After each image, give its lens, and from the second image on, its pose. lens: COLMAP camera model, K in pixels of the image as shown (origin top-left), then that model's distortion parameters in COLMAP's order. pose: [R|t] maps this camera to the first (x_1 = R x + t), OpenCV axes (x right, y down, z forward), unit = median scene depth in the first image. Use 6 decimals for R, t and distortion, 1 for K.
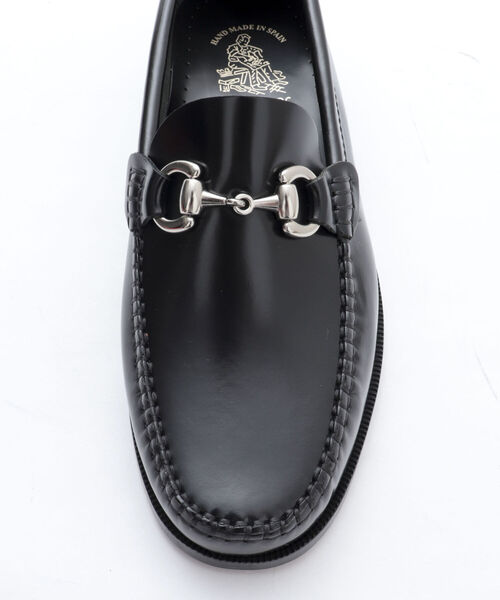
lens RADIAL K [[777.7, 0, 250.0], [0, 777.7, 300.0], [0, 0, 1]] dist [-0.125724, -0.024320]
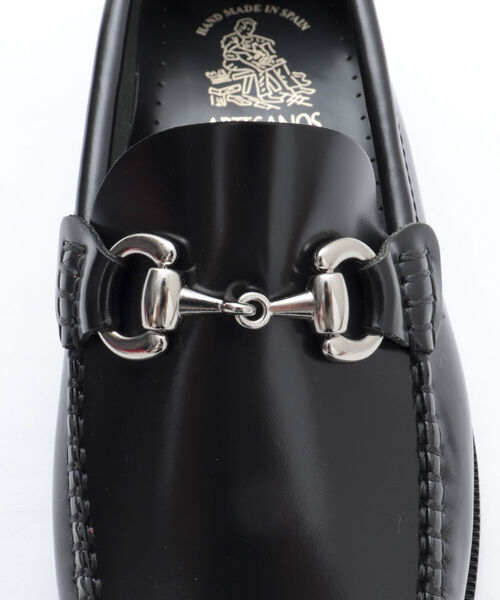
lens RADIAL K [[882.4, 0, 250.0], [0, 882.4, 300.0], [0, 0, 1]] dist [-0.160954, 0.001857]
pose [[0.999858, -0.016363, -0.003904, -0.007424], [0.016244, 0.999456, -0.028716, -0.104697], [0.004372, 0.028648, 0.999580, 0.327263]]
